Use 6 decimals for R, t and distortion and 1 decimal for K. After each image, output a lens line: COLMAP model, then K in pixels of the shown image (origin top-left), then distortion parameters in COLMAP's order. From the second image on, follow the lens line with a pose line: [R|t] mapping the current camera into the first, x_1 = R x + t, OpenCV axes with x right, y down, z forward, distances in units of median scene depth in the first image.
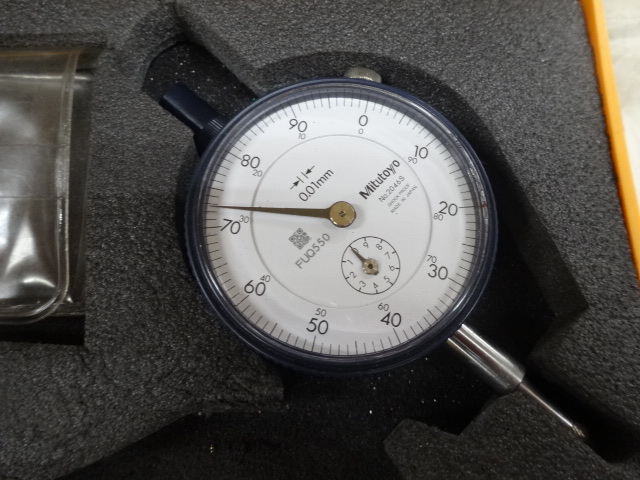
lens RADIAL K [[446.2, 0, 321.9], [0, 446.2, 238.1], [0, 0, 1]] dist [0.006431, -0.008192]
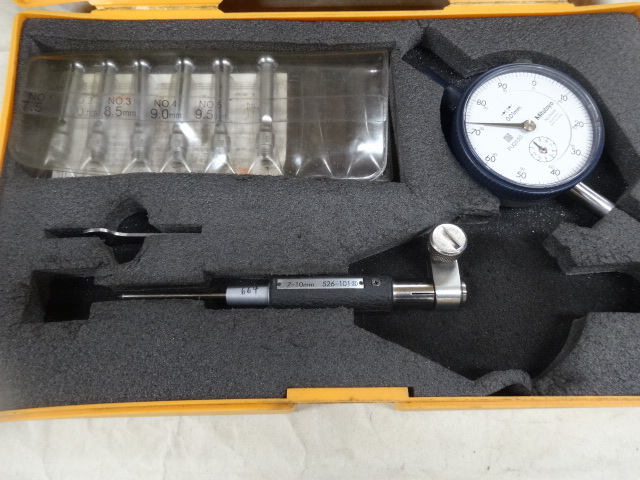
lens RADIAL K [[446.2, 0, 314.9], [0, 446.2, 241.8], [0, 0, 1]] dist [0.006431, -0.008192]
pose [[0.999026, 0.006376, -0.043665, -0.844087], [-0.006495, 0.999976, -0.002566, 0.492414], [0.043648, 0.002847, 0.999043, -1.127815]]
